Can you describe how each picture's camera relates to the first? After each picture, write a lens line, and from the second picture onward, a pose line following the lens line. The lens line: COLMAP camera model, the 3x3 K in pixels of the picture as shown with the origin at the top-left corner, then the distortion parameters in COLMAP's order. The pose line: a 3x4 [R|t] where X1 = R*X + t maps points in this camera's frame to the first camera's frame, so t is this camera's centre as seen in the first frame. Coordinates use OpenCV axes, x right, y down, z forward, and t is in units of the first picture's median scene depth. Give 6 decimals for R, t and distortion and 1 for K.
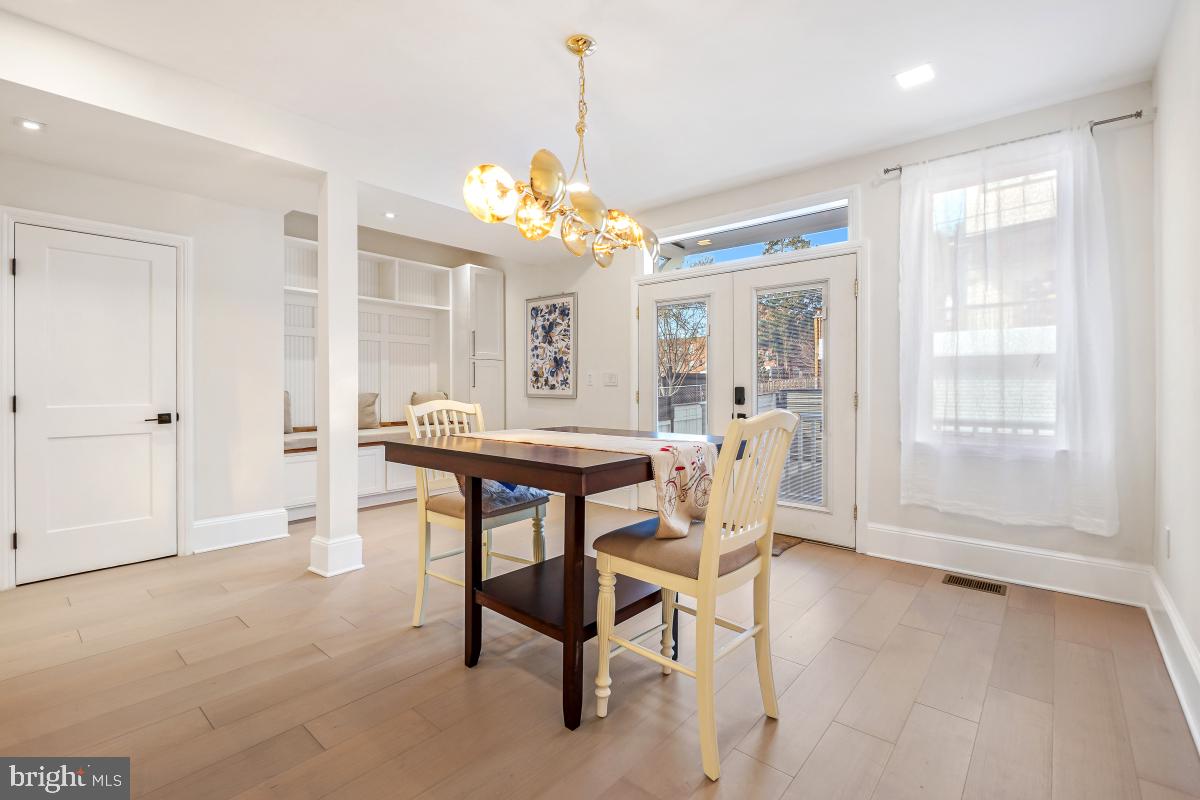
lens RADIAL K [[512.4, 0, 605.5], [0, 512.4, 395.0], [0, 0, 1]] dist [-0.000252, -0.000033]
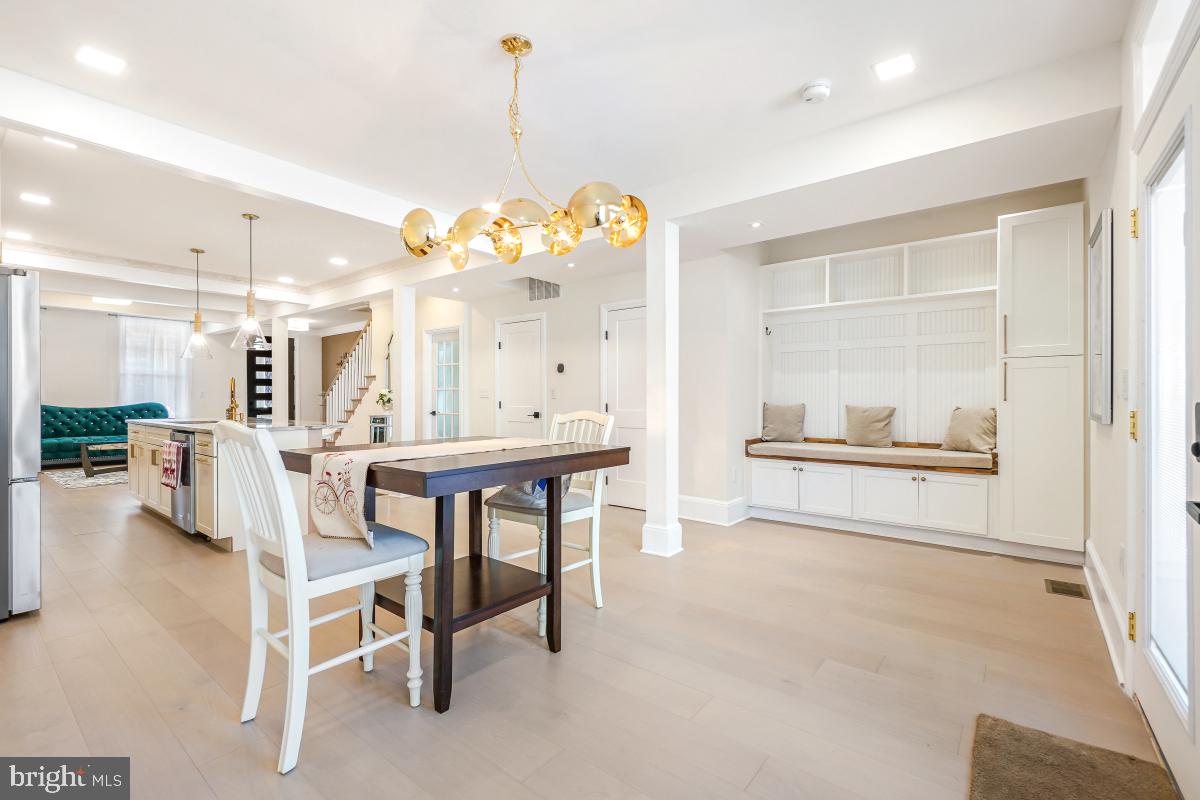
lens RADIAL K [[512.4, 0, 605.5], [0, 512.4, 395.0], [0, 0, 1]] dist [-0.000252, -0.000033]
pose [[0.034002, -0.002608, -0.999418, 0.401550], [-0.021490, 0.999763, -0.003340, -0.010300], [0.999191, 0.021591, 0.033938, 0.494476]]
